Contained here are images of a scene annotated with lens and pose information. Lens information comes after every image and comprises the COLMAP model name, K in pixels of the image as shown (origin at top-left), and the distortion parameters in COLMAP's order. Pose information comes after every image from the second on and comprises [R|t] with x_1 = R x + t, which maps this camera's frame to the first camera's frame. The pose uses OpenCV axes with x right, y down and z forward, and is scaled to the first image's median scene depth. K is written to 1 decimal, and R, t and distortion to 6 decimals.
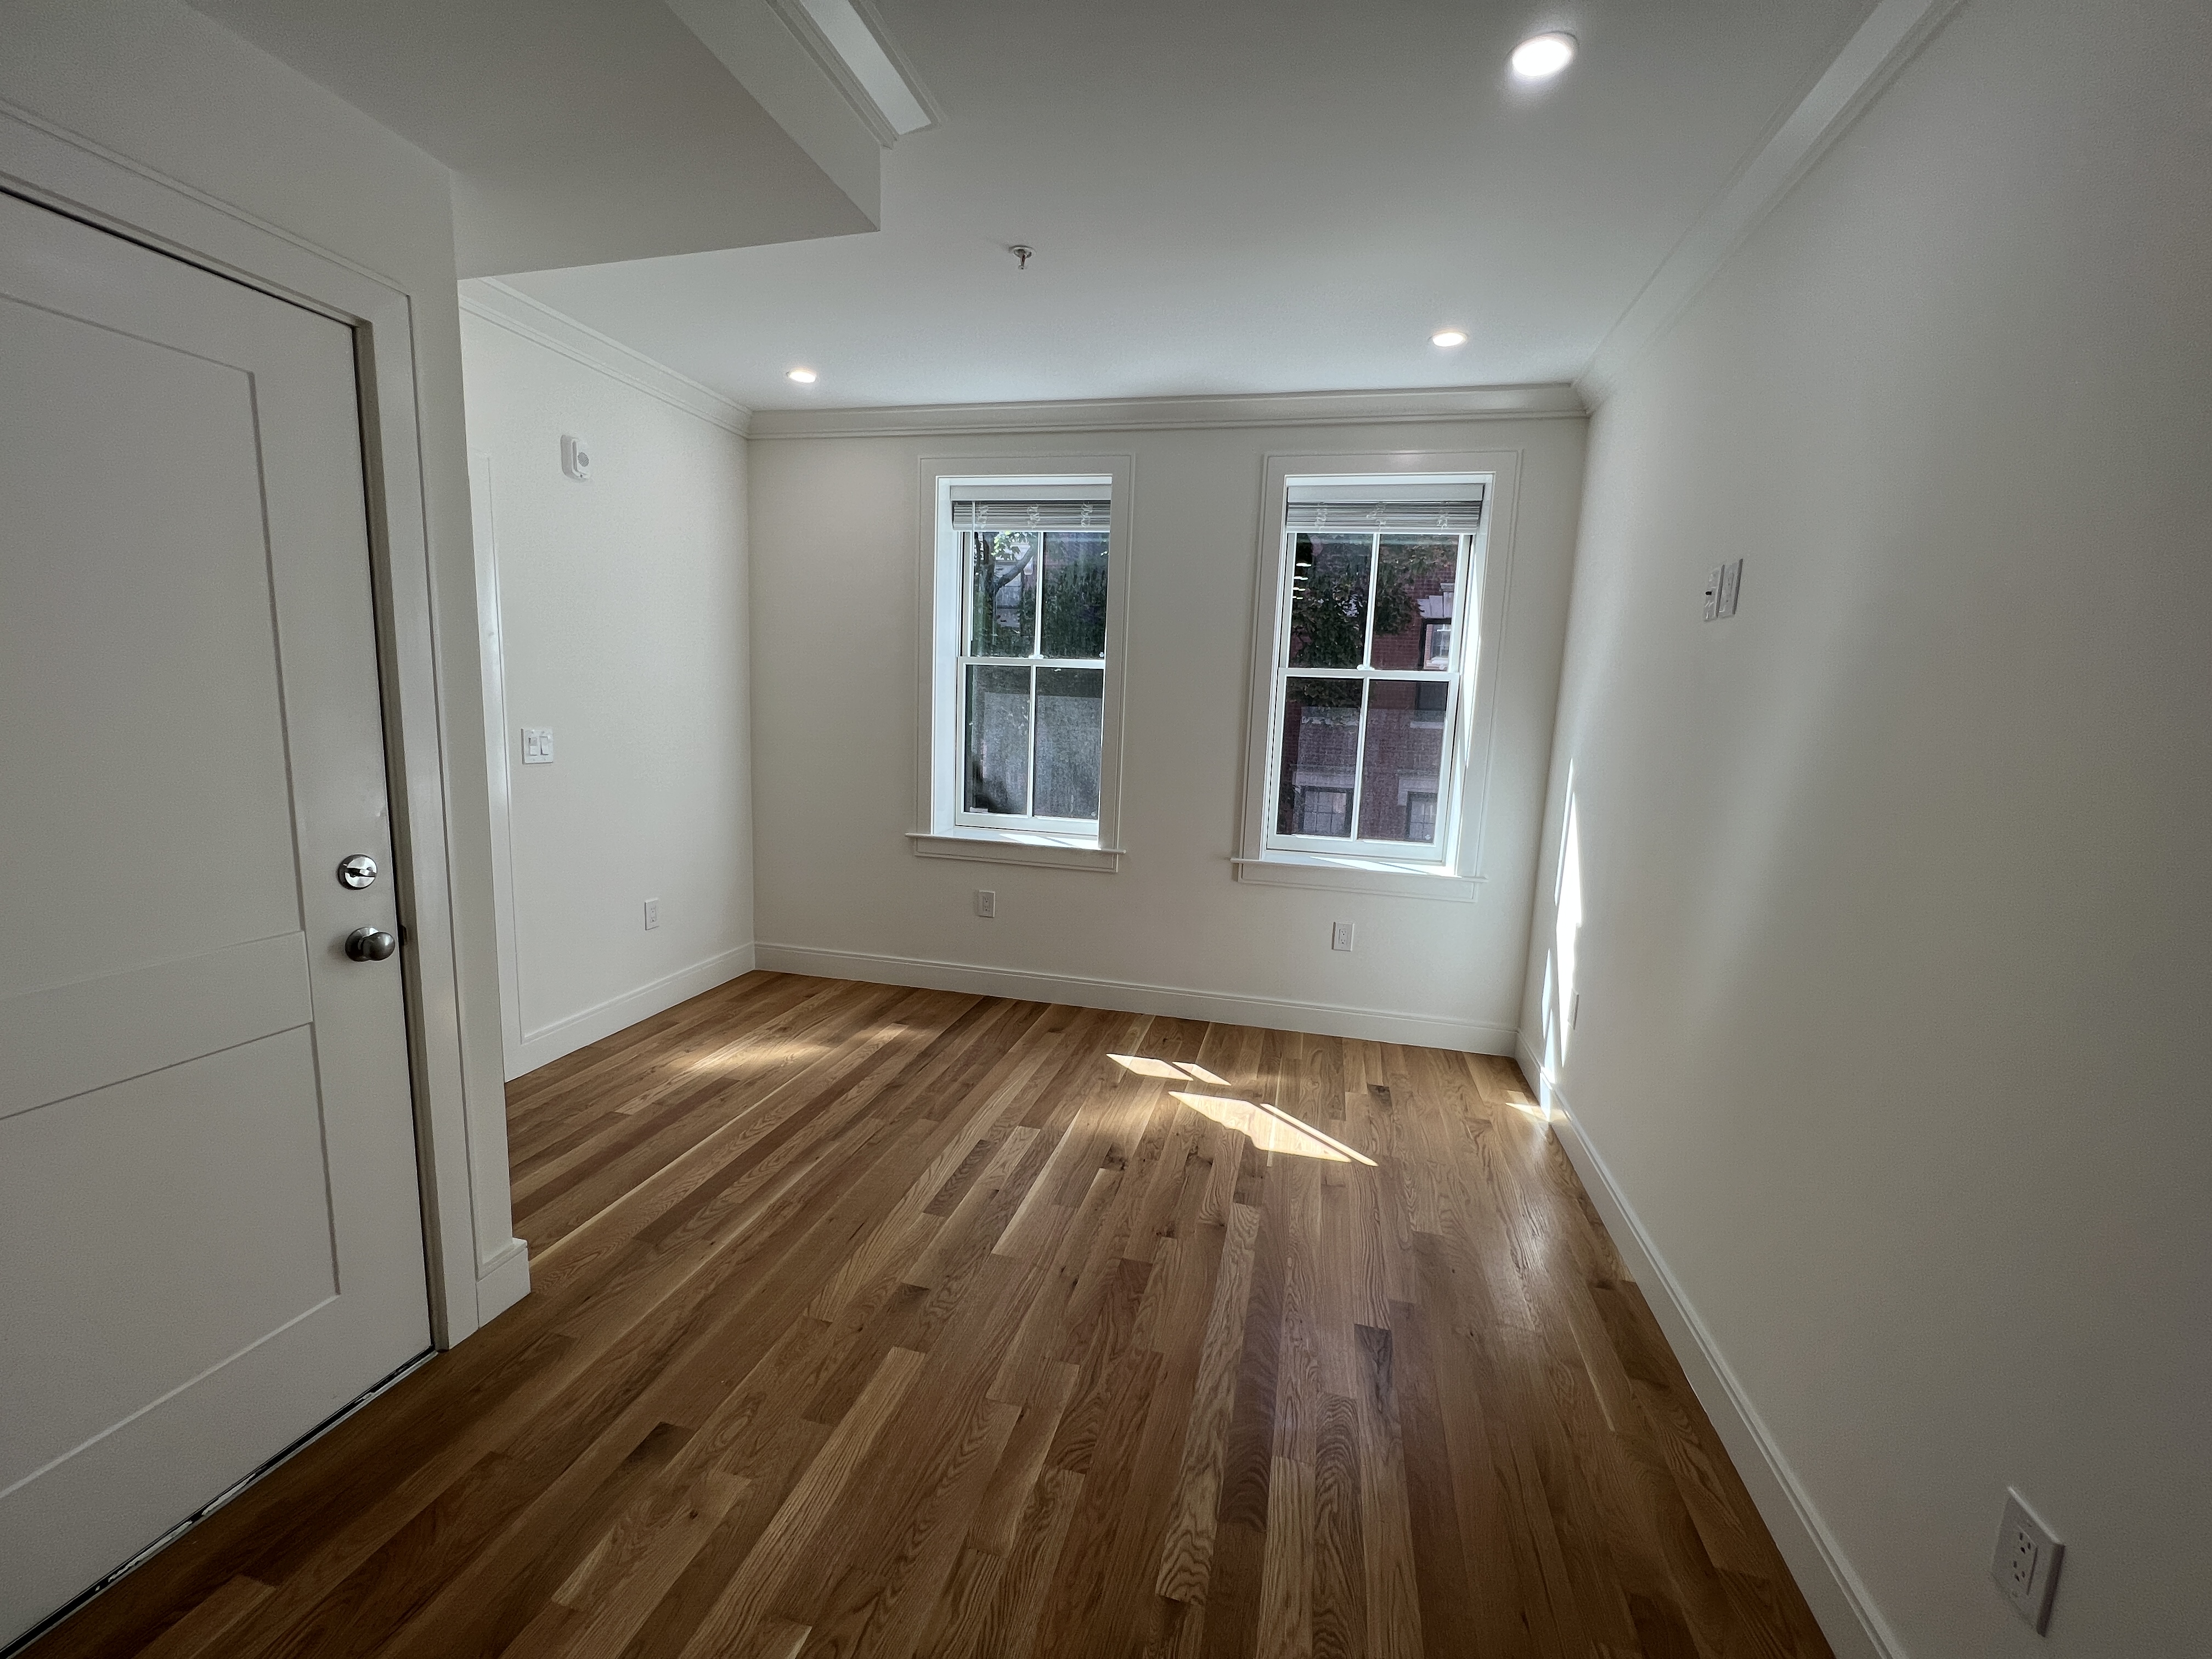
lens RADIAL K [[887.7, 0, 1107.4], [0, 887.7, 825.7], [0, 0, 1]] dist [-0.001457, 0.000738]
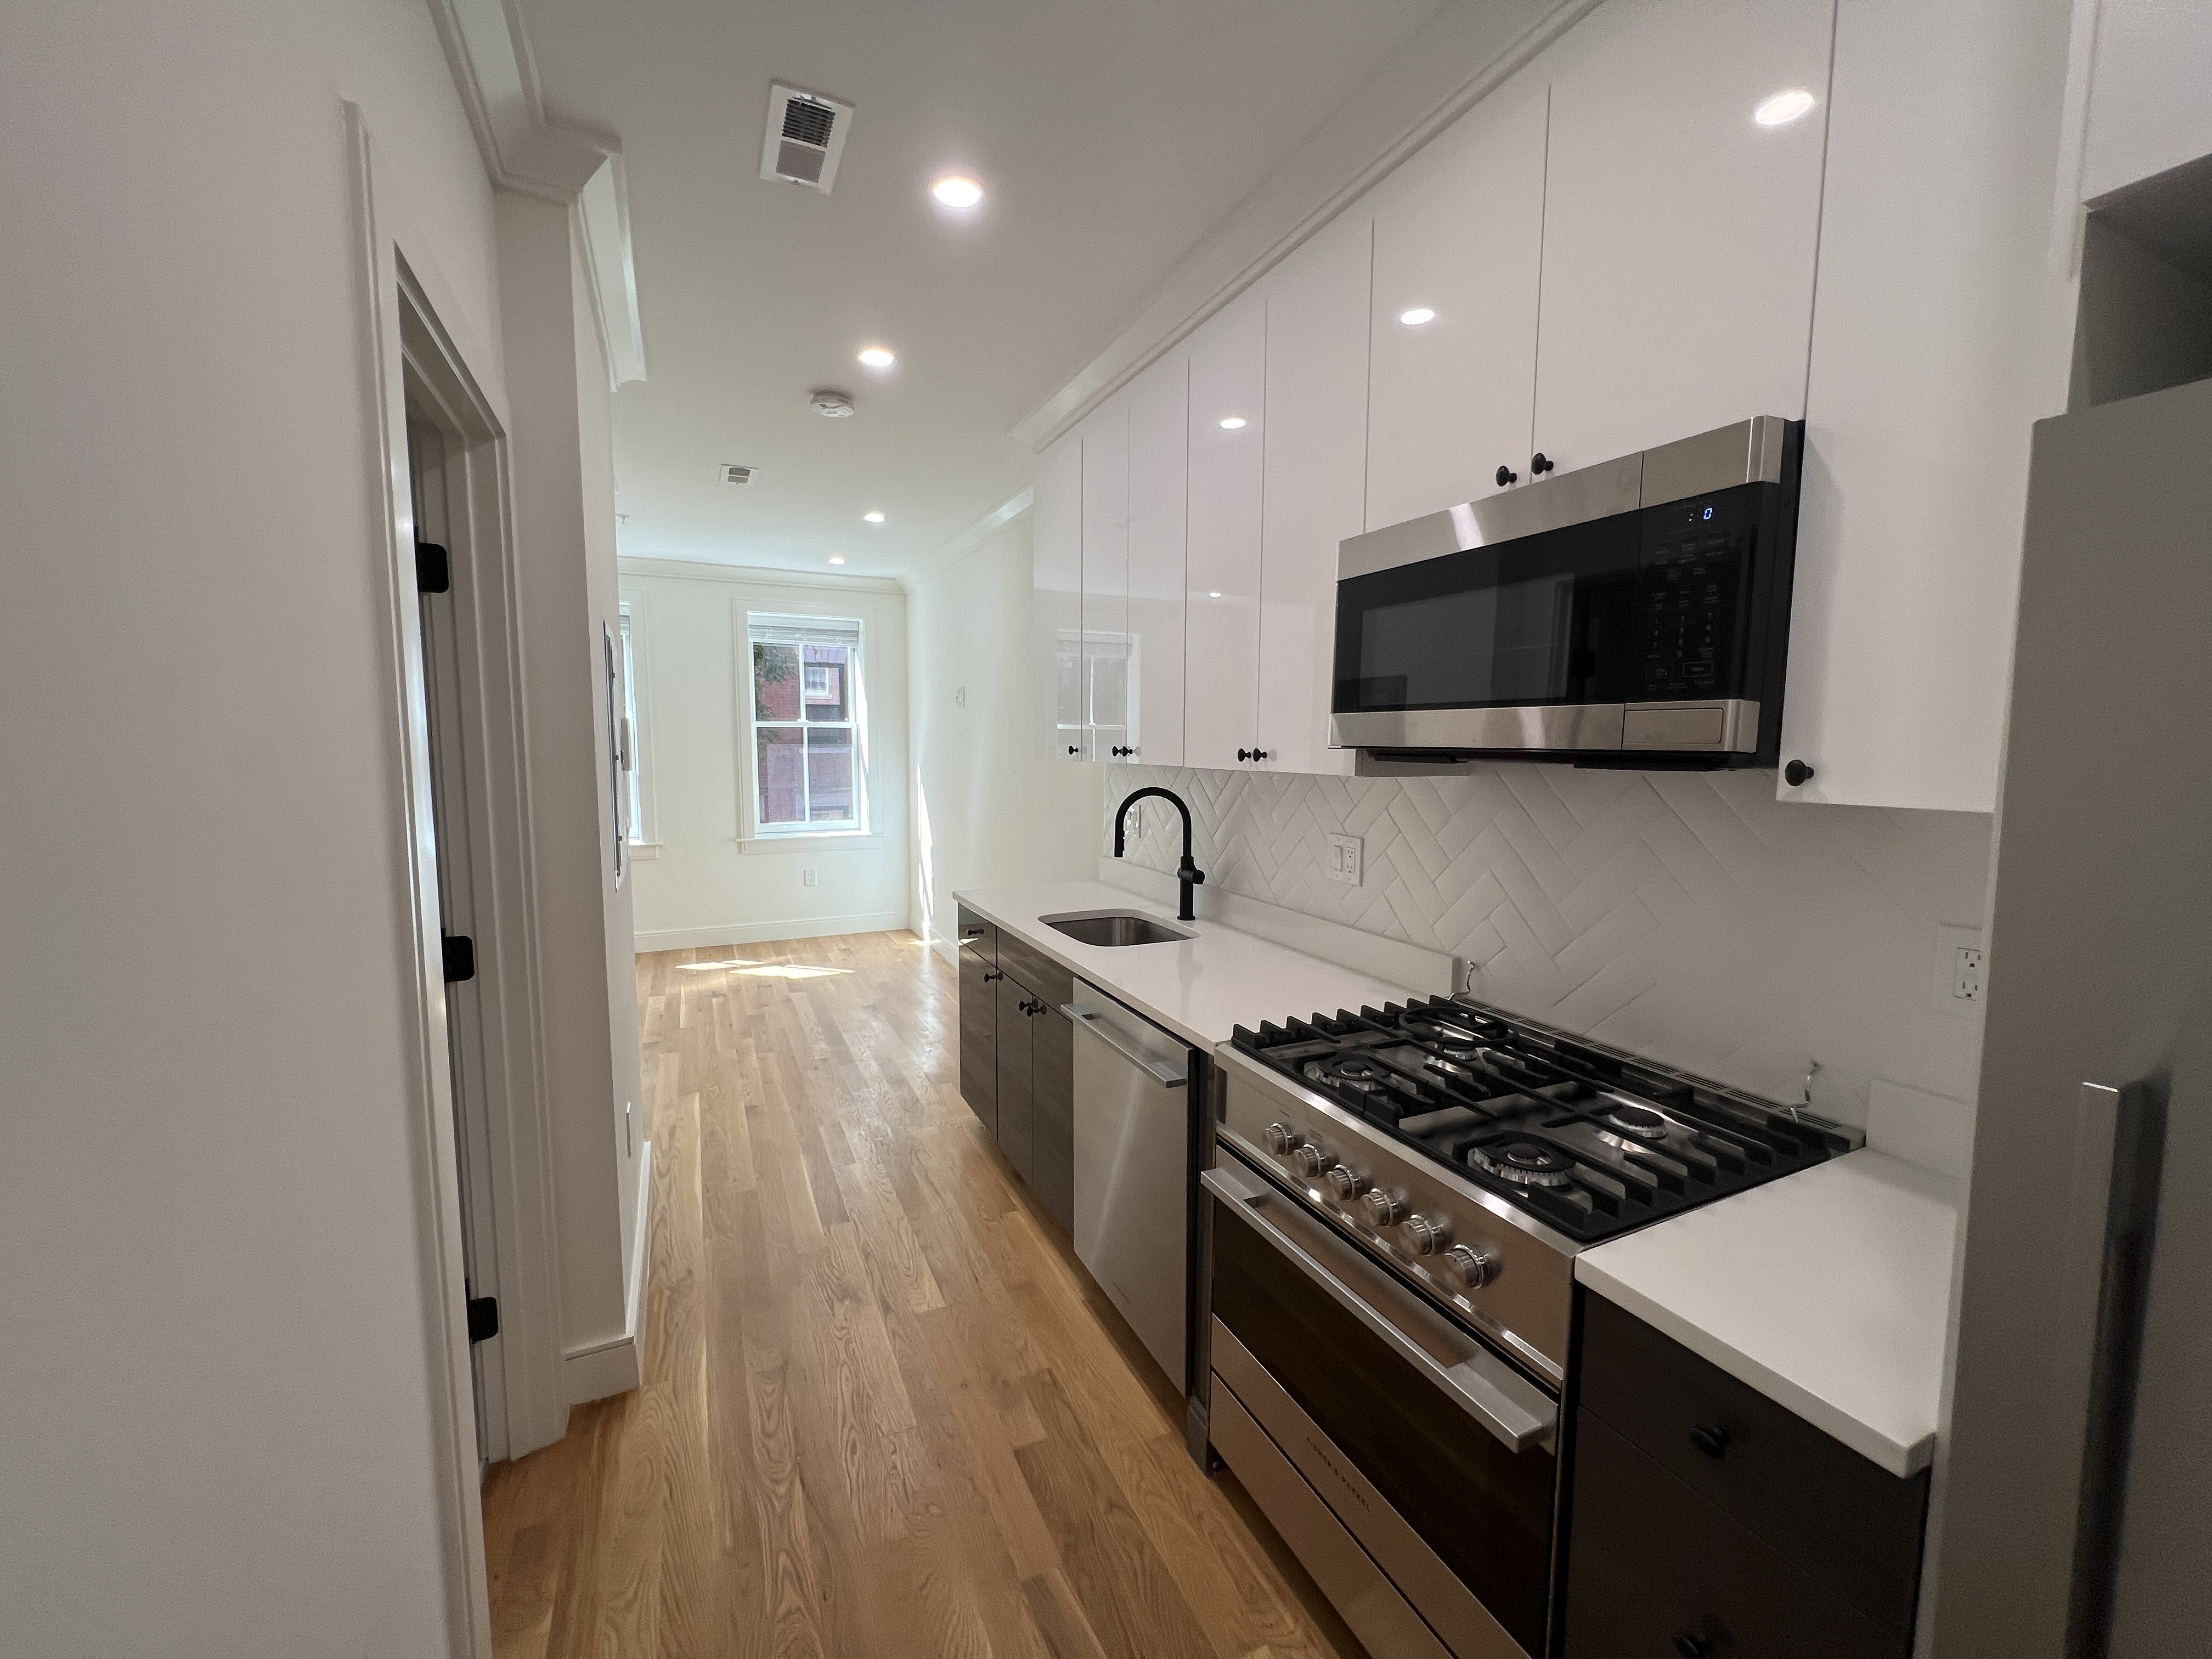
lens RADIAL K [[887.7, 0, 1102.0], [0, 887.7, 825.8], [0, 0, 1]] dist [-0.001457, 0.000738]
pose [[0.778737, -0.099595, 0.619395, -0.363479], [0.118297, 0.992918, 0.010925, 0.077550], [-0.616096, 0.064765, 0.785004, -0.730585]]
